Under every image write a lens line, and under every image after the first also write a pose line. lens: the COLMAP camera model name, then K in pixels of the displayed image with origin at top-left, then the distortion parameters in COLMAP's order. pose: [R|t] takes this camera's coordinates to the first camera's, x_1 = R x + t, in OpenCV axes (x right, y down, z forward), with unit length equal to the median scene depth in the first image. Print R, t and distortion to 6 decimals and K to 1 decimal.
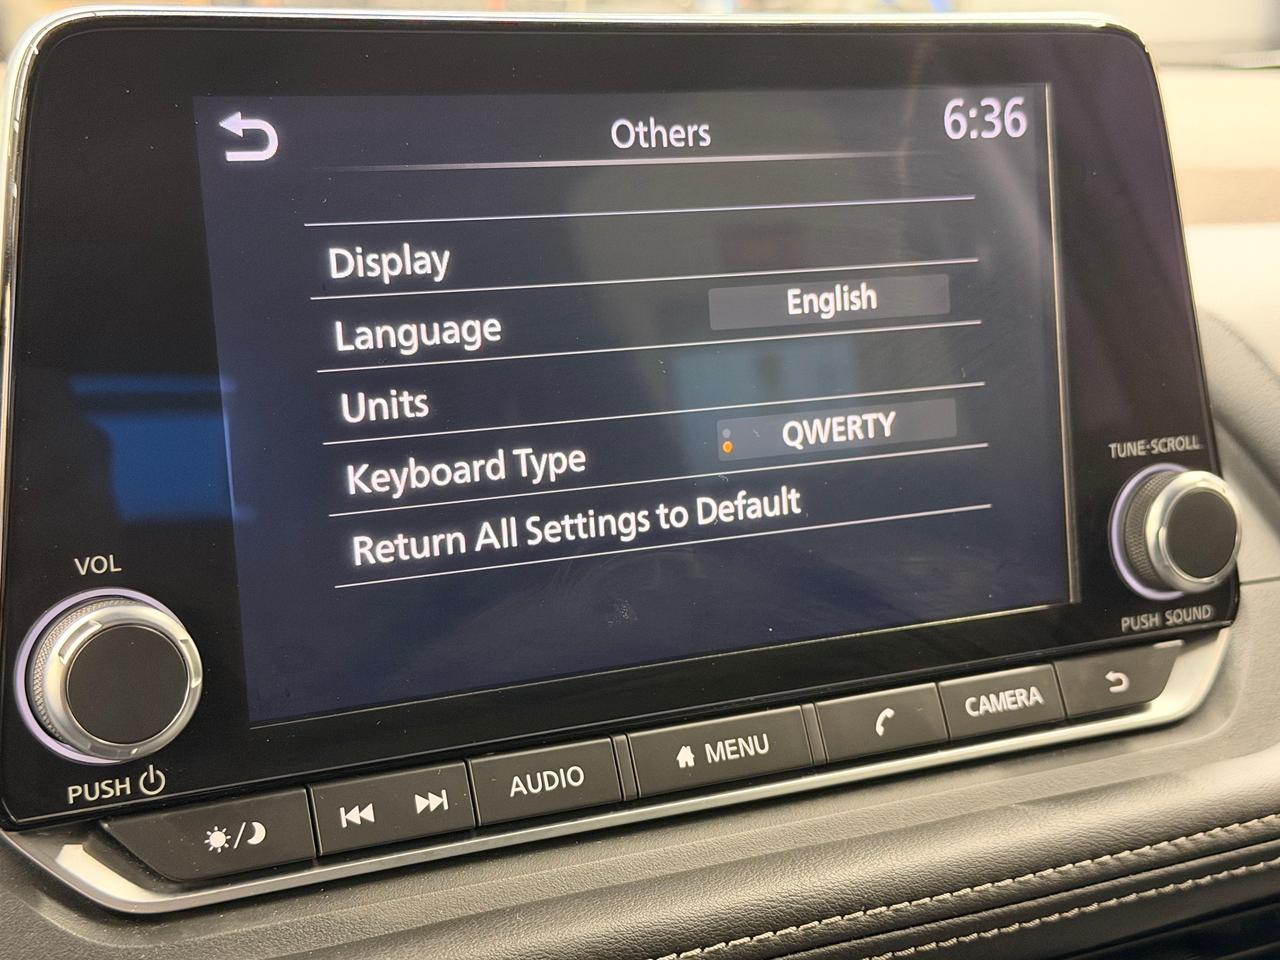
lens RADIAL K [[1938.9, 0, 648.3], [0, 1938.9, 472.8], [0, 0, 1]] dist [0.126773, 0.000000]
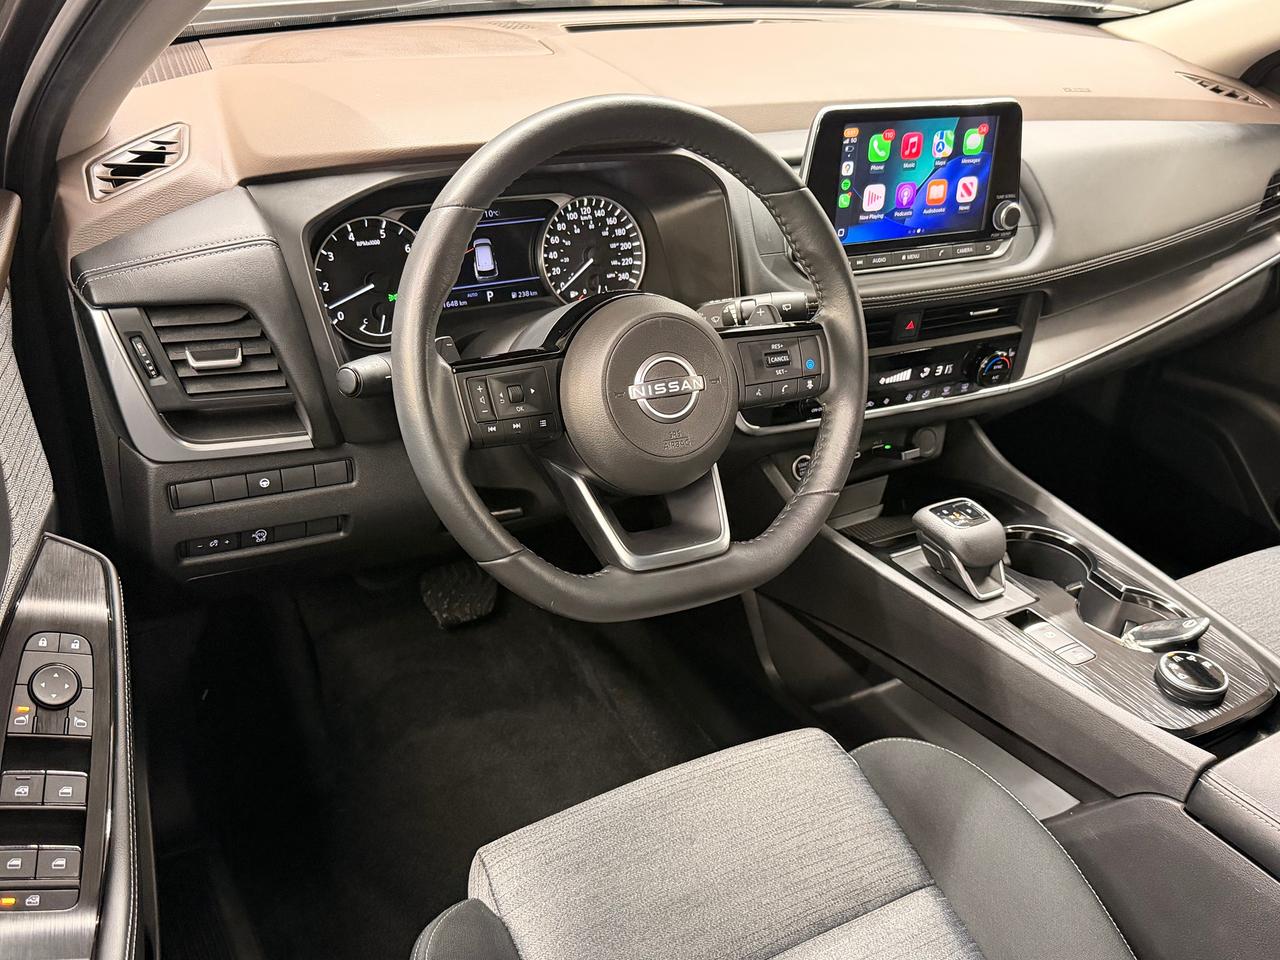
lens RADIAL K [[1160.0, 0, 643.9], [0, 1160.0, 504.3], [0, 0, 1]] dist [0.085835, 0.000000]
pose [[0.997153, 0.069302, 0.029716, -0.701564], [-0.075222, 0.941627, 0.328146, -0.197139], [-0.005240, -0.329447, 0.944159, -2.081636]]
